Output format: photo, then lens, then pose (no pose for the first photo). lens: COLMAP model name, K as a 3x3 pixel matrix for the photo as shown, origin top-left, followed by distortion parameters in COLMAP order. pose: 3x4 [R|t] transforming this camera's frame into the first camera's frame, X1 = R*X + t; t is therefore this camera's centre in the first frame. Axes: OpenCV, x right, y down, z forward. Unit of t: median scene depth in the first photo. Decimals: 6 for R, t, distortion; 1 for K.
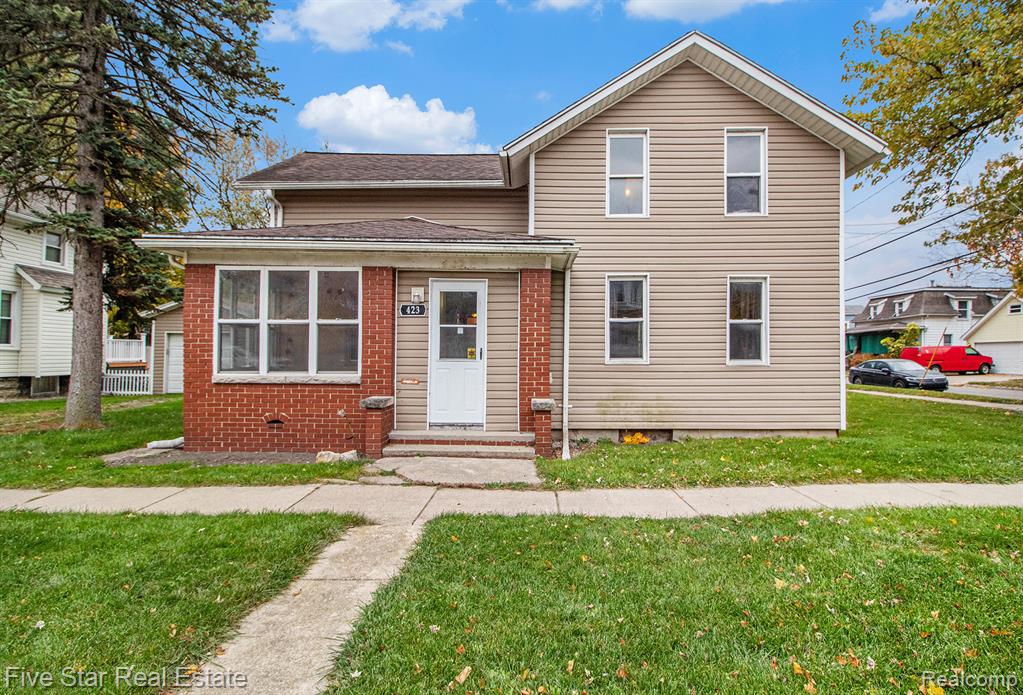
lens RADIAL K [[485.5, 0, 511.5], [0, 485.5, 347.5], [0, 0, 1]] dist [0.000411, -0.000033]
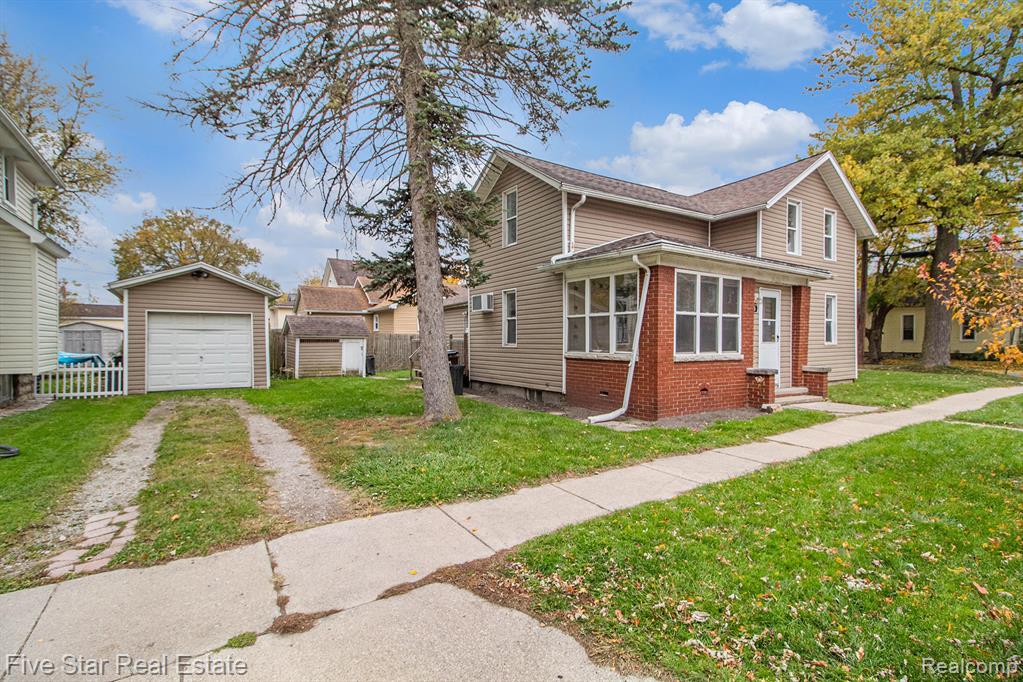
lens RADIAL K [[480.0, 0, 524.5], [0, 480.0, 332.4], [0, 0, 1]] dist [0.000147, -0.012448]
pose [[0.832062, 0.006614, 0.554644, -1.589280], [-0.005859, 0.999978, -0.003136, 0.002716], [-0.554652, -0.000640, 0.832082, 0.183141]]
